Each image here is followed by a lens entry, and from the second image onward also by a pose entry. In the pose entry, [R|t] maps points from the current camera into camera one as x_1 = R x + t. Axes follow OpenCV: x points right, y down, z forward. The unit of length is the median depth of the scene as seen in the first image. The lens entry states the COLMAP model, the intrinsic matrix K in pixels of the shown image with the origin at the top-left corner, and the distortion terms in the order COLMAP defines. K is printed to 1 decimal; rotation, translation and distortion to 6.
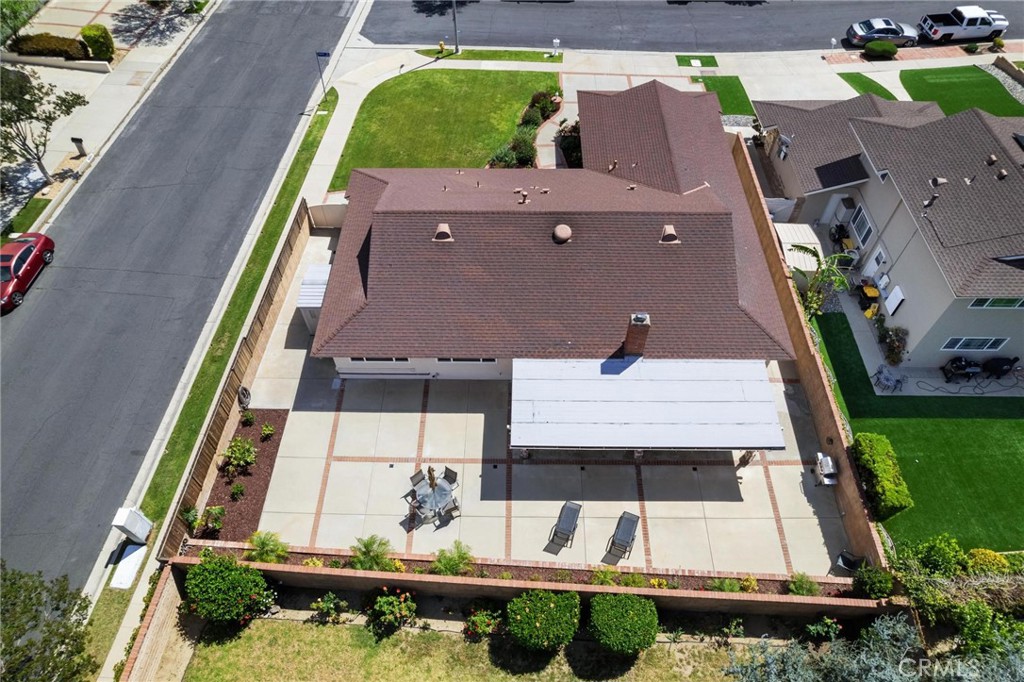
lens RADIAL K [[654.2, 0, 512.9], [0, 654.2, 348.0], [0, 0, 1]] dist [-0.079134, 0.072040]
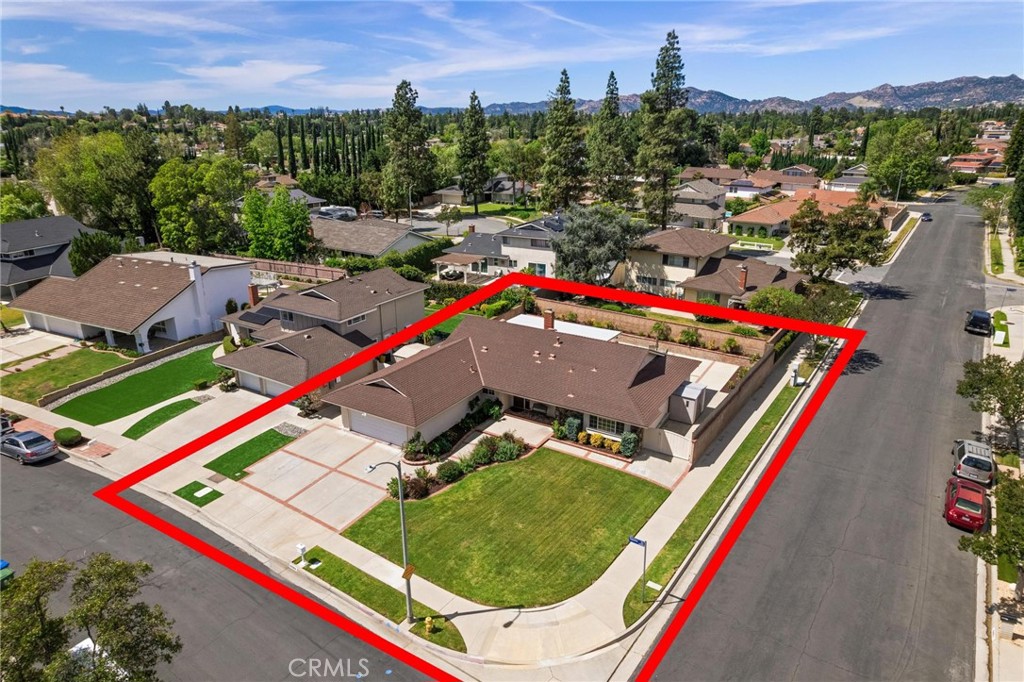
lens RADIAL K [[654.2, 0, 512.9], [0, 654.2, 348.0], [0, 0, 1]] dist [-0.079134, 0.072040]
pose [[-0.857978, -0.170837, 0.484447, -0.543122], [0.411518, 0.335867, 0.847258, -1.321593], [-0.307453, 0.926287, -0.217864, 1.119738]]
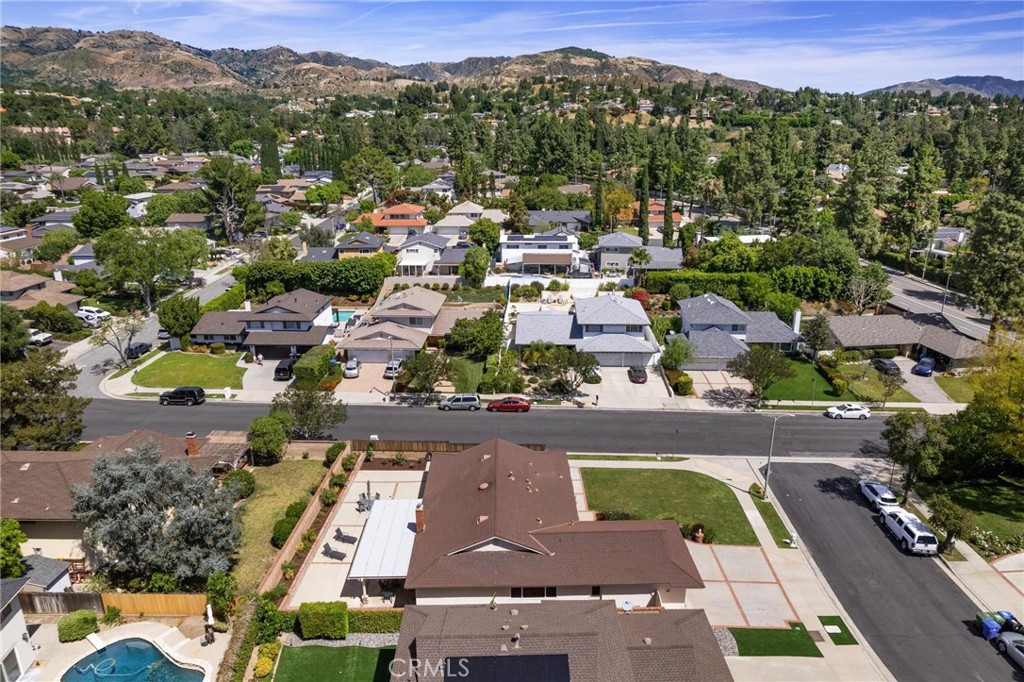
lens RADIAL K [[695.5, 0, 522.9], [0, 695.5, 341.4], [0, 0, 1]] dist [-0.050501, 0.001077]
pose [[0.037688, 0.299101, -0.953477, 1.379242], [-0.796815, 0.584804, 0.151954, -0.606563], [0.603047, 0.754018, 0.260368, 0.192199]]
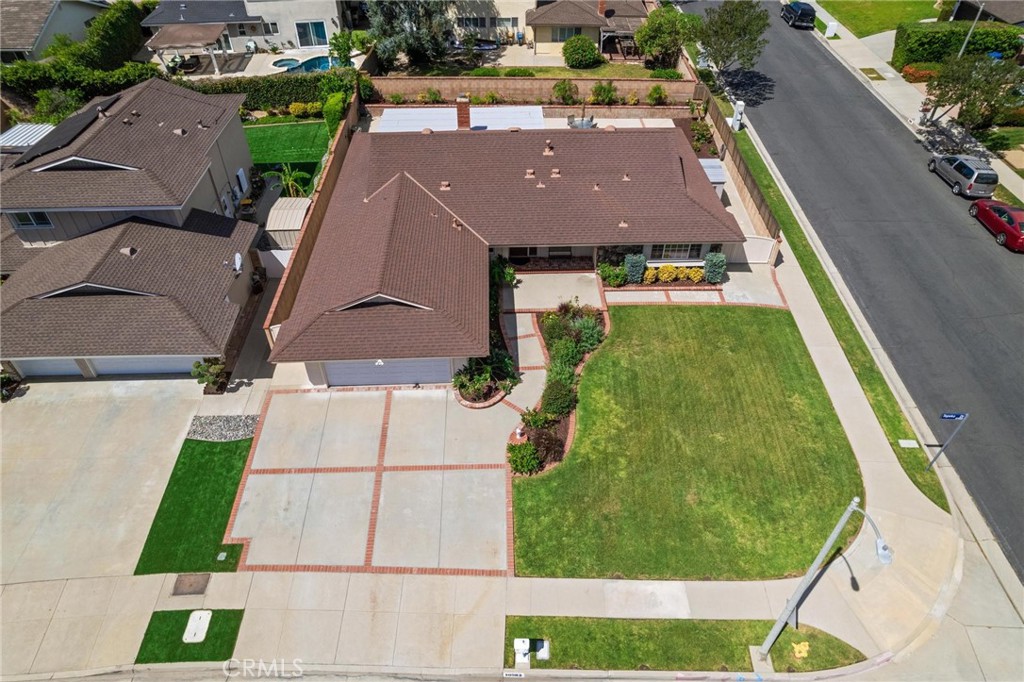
lens RADIAL K [[654.2, 0, 512.9], [0, 654.2, 348.0], [0, 0, 1]] dist [-0.079134, 0.072040]
pose [[-0.998896, 0.034307, -0.032088, 0.100846], [-0.035012, -0.088330, 0.995476, -1.091333], [0.031317, 0.995500, 0.089434, 0.988178]]
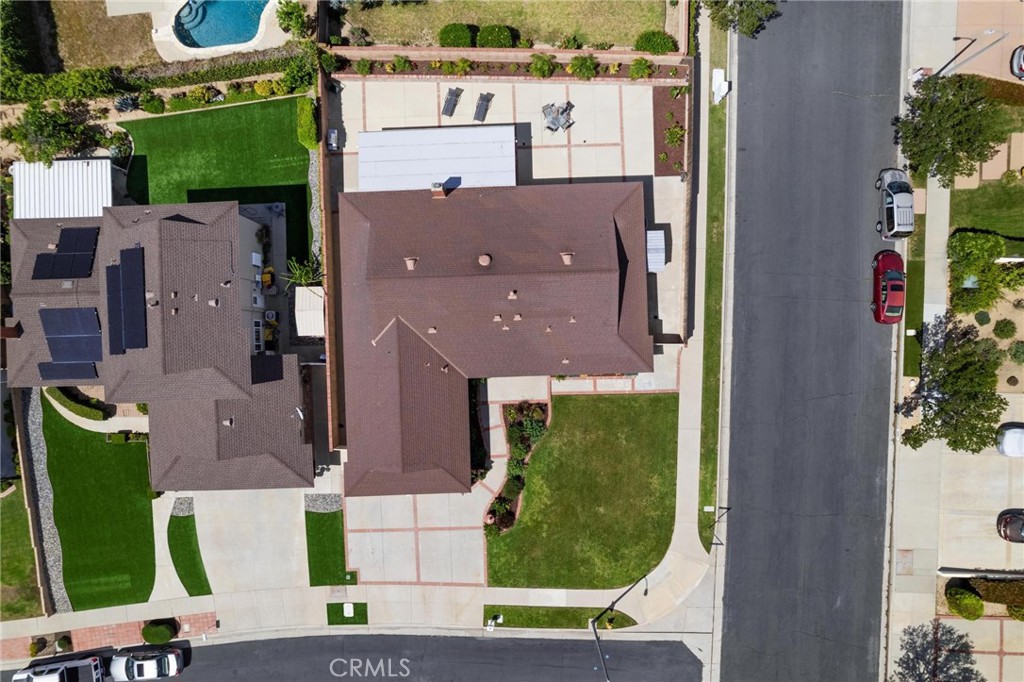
lens RADIAL K [[654.2, 0, 512.9], [0, 654.2, 348.0], [0, 0, 1]] dist [-0.079134, 0.072040]
pose [[-0.998964, 0.045086, 0.006136, 0.010898], [-0.032417, -0.799831, 0.599350, -0.913301], [0.031930, 0.598530, 0.800464, -0.030057]]
